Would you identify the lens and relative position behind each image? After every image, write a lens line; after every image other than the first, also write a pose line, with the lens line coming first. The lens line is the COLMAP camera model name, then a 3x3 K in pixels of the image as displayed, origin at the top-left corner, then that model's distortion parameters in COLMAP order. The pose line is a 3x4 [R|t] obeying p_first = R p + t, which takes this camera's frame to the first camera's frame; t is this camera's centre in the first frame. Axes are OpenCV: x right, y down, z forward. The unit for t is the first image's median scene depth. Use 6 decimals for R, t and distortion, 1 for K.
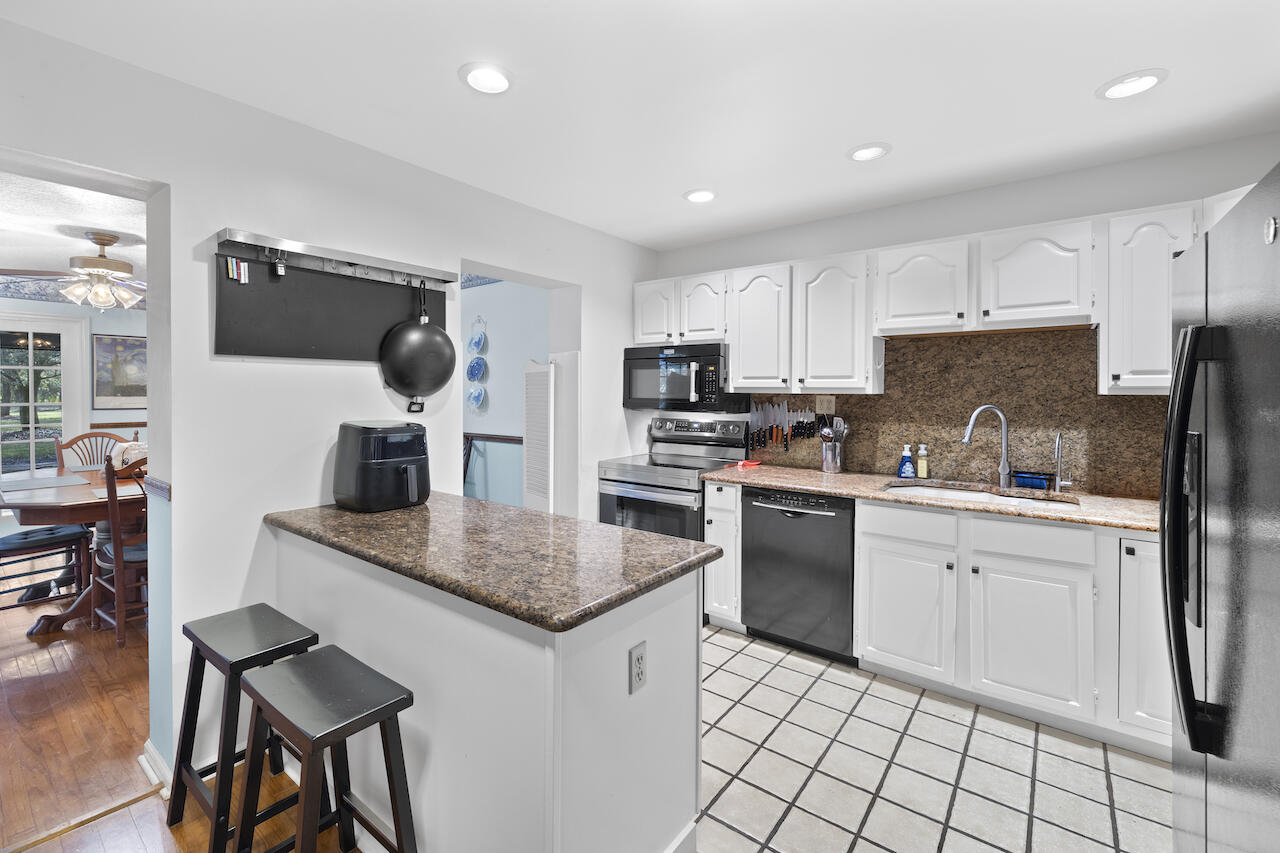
lens RADIAL K [[550.4, 0, 639.6], [0, 550.4, 393.4], [0, 0, 1]] dist [-0.000295, 0.000176]
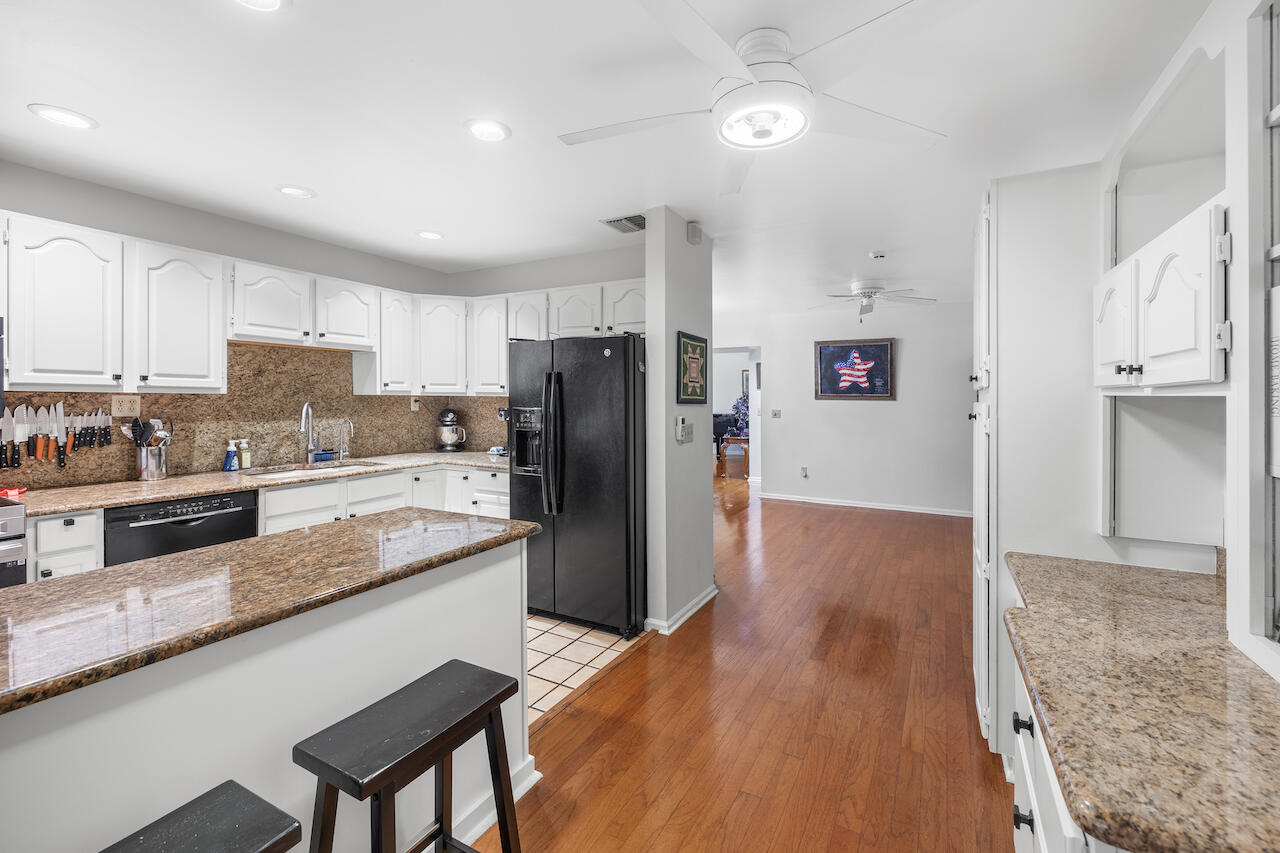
lens RADIAL K [[552.0, 0, 644.0], [0, 552.0, 398.1], [0, 0, 1]] dist [-0.000481, -0.000054]
pose [[-0.163906, -0.004061, 0.986468, -0.714337], [-0.006119, 0.999976, 0.003100, 0.001038], [-0.986457, -0.005528, -0.163927, 0.368134]]
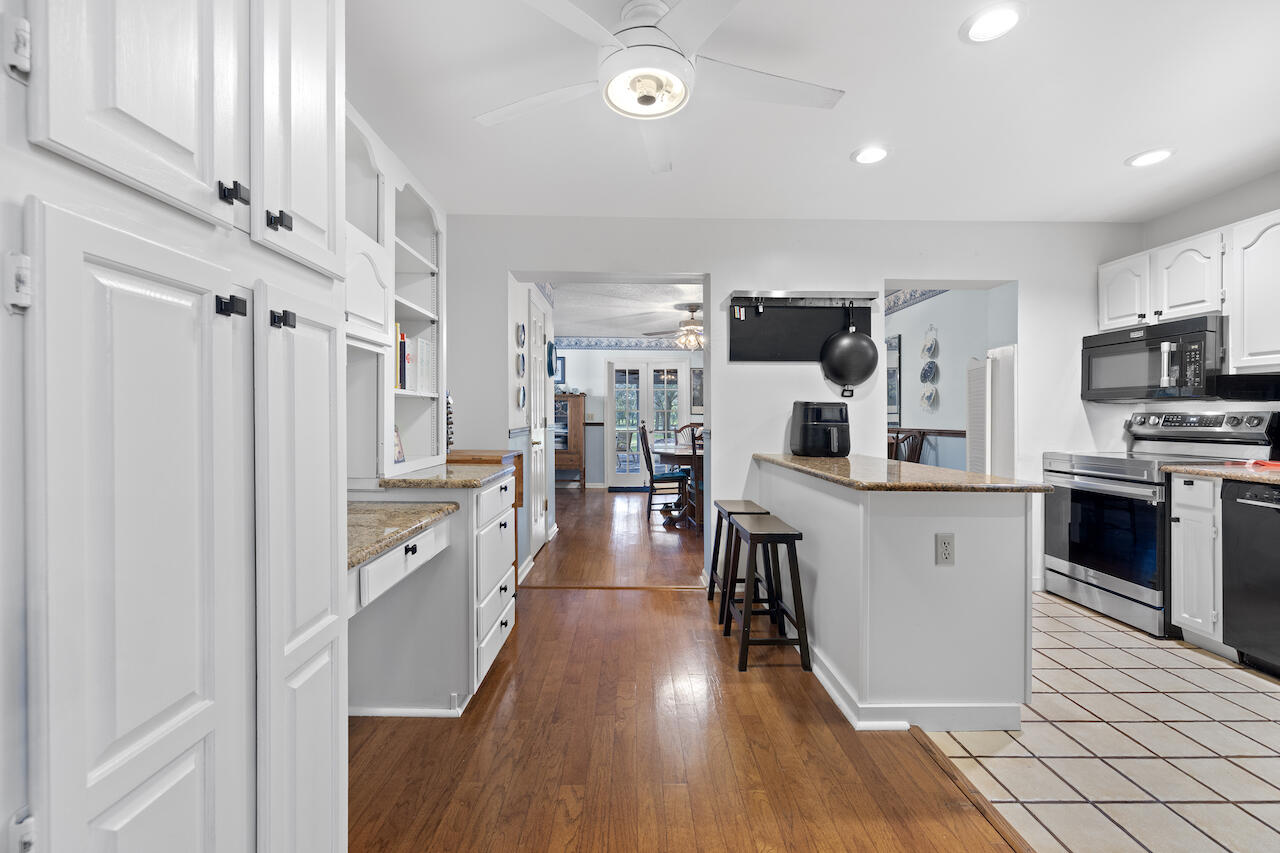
lens RADIAL K [[541.3, 0, 639.0], [0, 541.3, 419.4], [0, 0, 1]] dist [-0.000914, -0.000092]
pose [[0.628752, 0.000146, -0.777606, 0.266974], [-0.001885, 0.999997, -0.001336, 0.077357], [0.777603, 0.002306, 0.628751, -0.221143]]
